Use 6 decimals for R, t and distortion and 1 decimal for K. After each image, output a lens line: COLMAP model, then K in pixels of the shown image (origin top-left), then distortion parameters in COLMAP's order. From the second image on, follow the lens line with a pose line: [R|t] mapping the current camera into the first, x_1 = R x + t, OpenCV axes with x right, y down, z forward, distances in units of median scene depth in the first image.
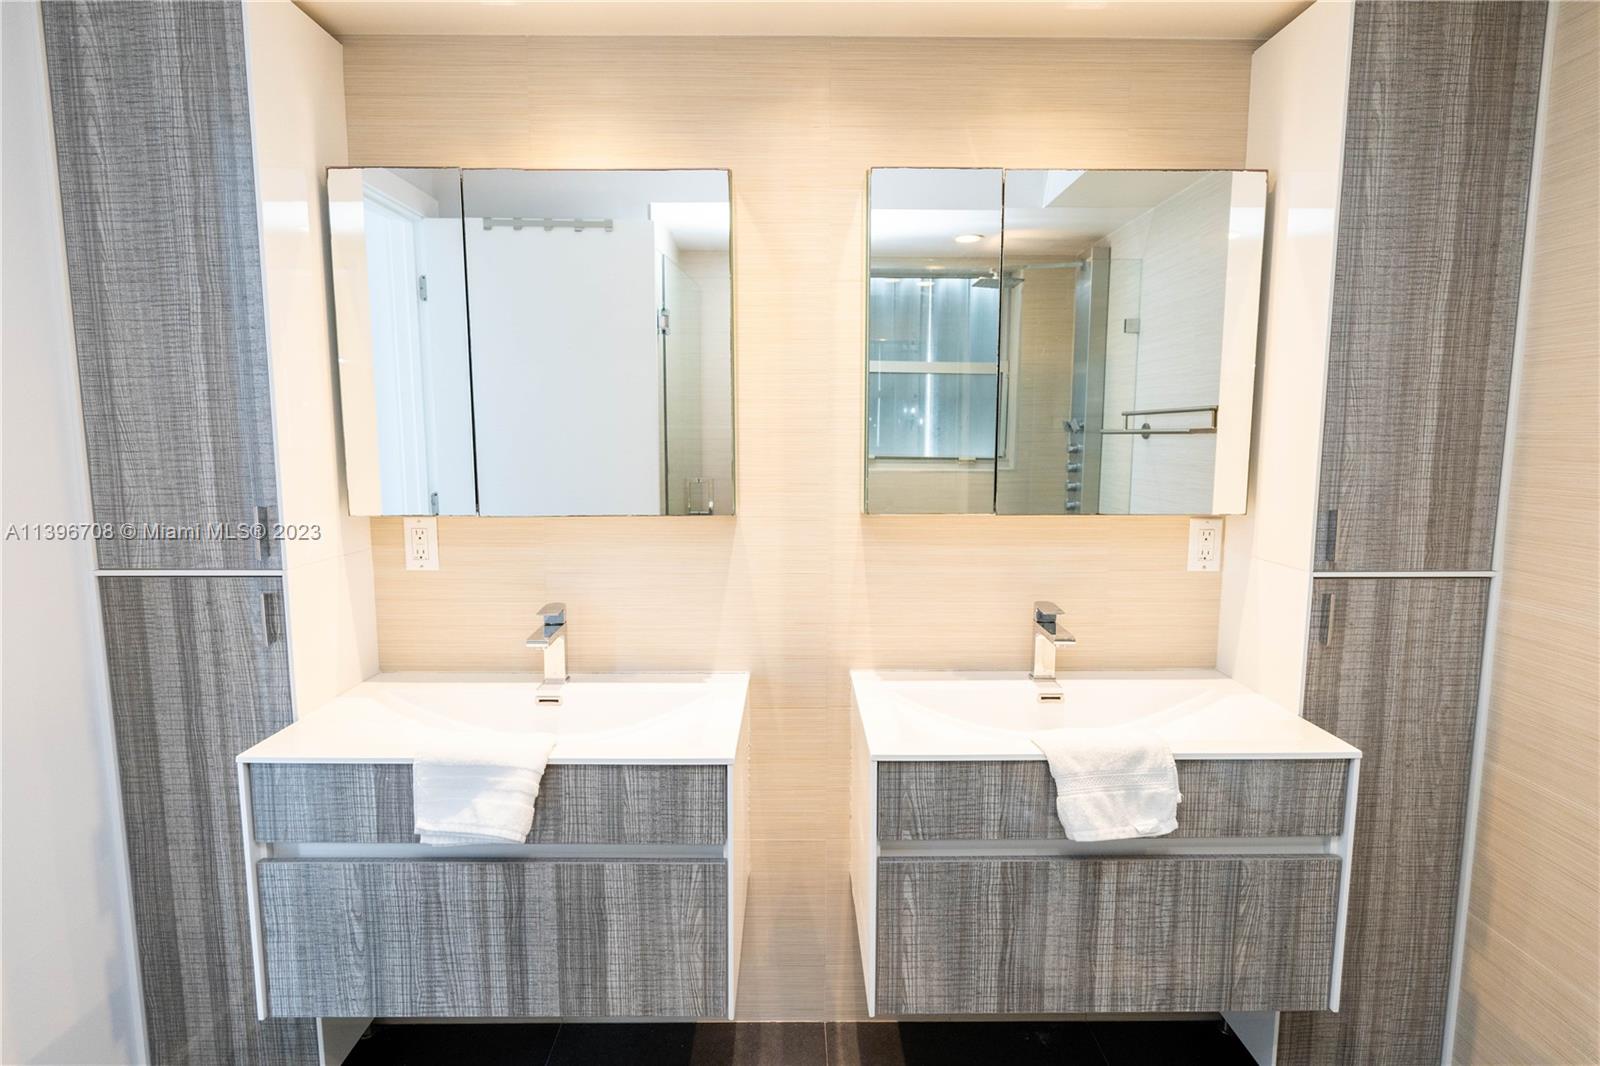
lens RADIAL K [[842.2, 0, 806.4], [0, 842.2, 538.4], [0, 0, 1]] dist [-0.000042, -0.003009]
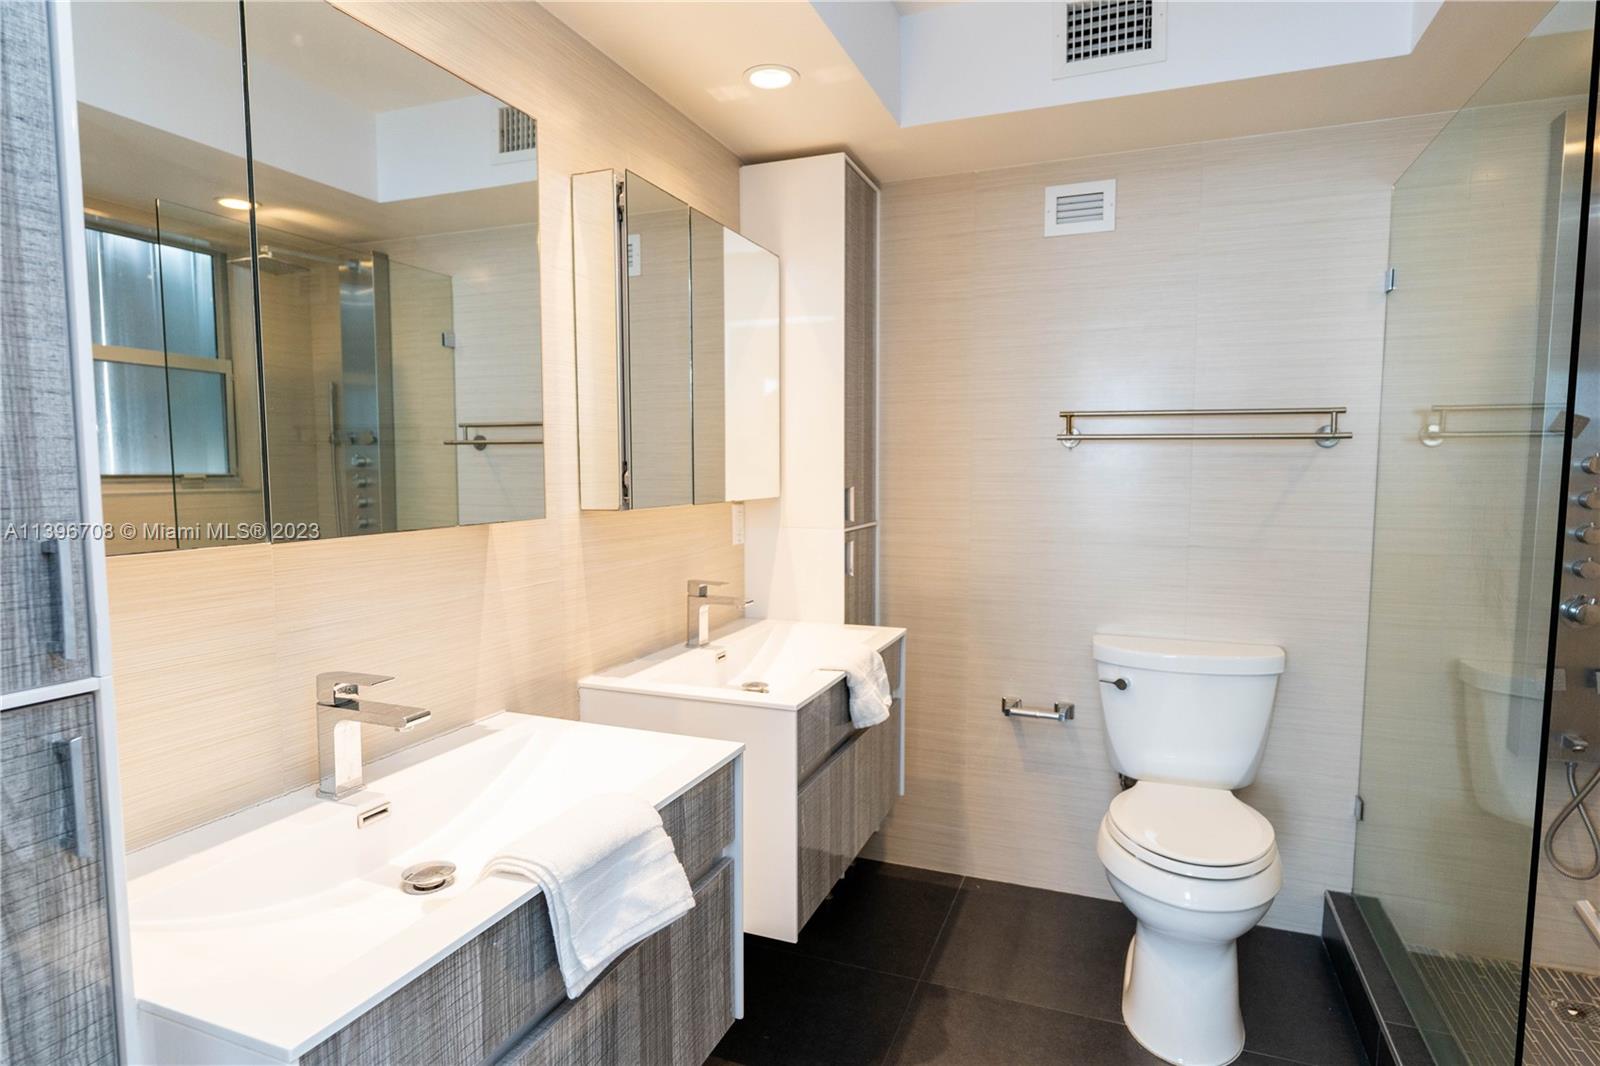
lens RADIAL K [[842.2, 0, 835.5], [0, 842.2, 525.7], [0, 0, 1]] dist [-0.000042, -0.003009]
pose [[0.373955, -0.068284, 0.924930, -0.714301], [0.112434, 0.993268, 0.027871, -0.008636], [-0.920607, 0.093571, 0.379115, 0.373413]]
